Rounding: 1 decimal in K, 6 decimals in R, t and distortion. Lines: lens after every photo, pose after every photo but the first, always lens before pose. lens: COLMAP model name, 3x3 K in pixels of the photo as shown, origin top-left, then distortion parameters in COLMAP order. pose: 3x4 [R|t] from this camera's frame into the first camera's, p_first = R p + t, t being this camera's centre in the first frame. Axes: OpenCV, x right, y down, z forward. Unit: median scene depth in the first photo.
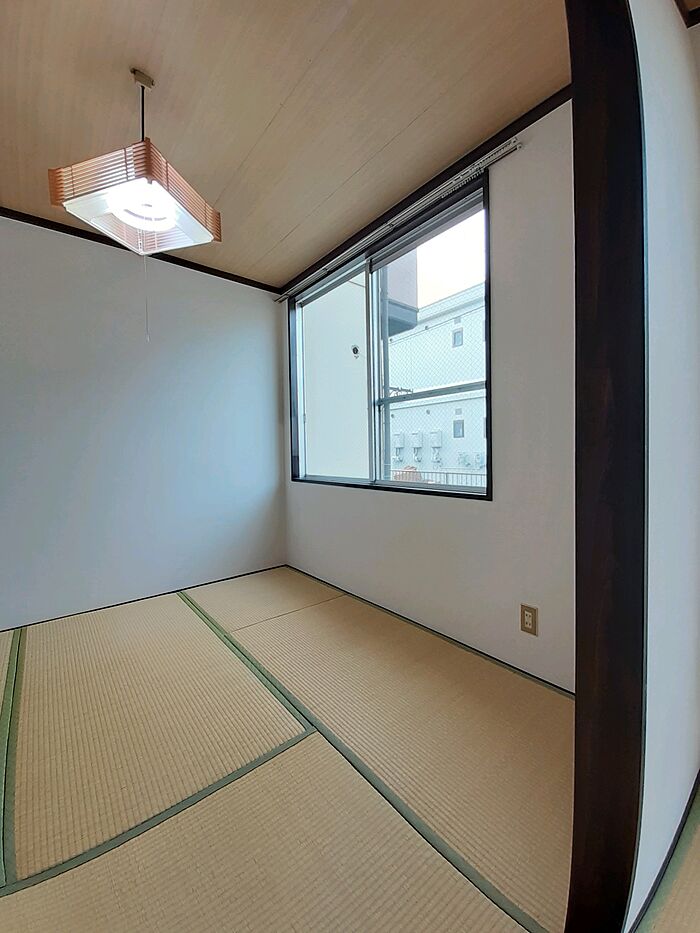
lens RADIAL K [[370.3, 0, 349.0], [0, 370.3, 460.1], [0, 0, 1]] dist [0.020863, -0.016182]
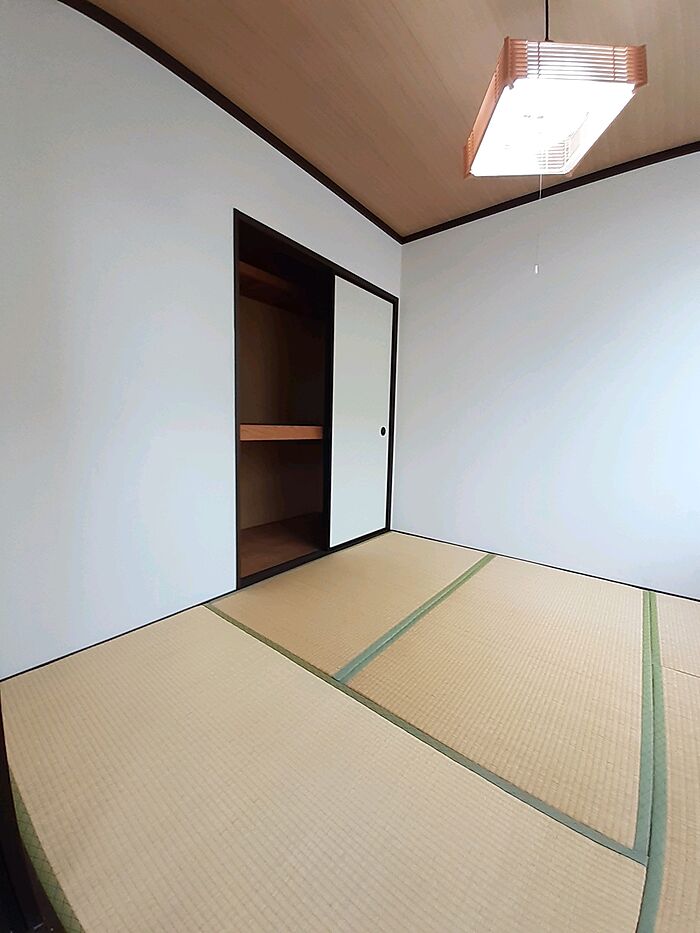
lens RADIAL K [[370.3, 0, 349.0], [0, 370.3, 460.1], [0, 0, 1]] dist [0.020863, -0.016182]
pose [[0.220542, 0.118490, -0.968154, 0.285416], [-0.054356, 0.992544, 0.109093, 0.047844], [0.973862, 0.028565, 0.225338, 0.384685]]
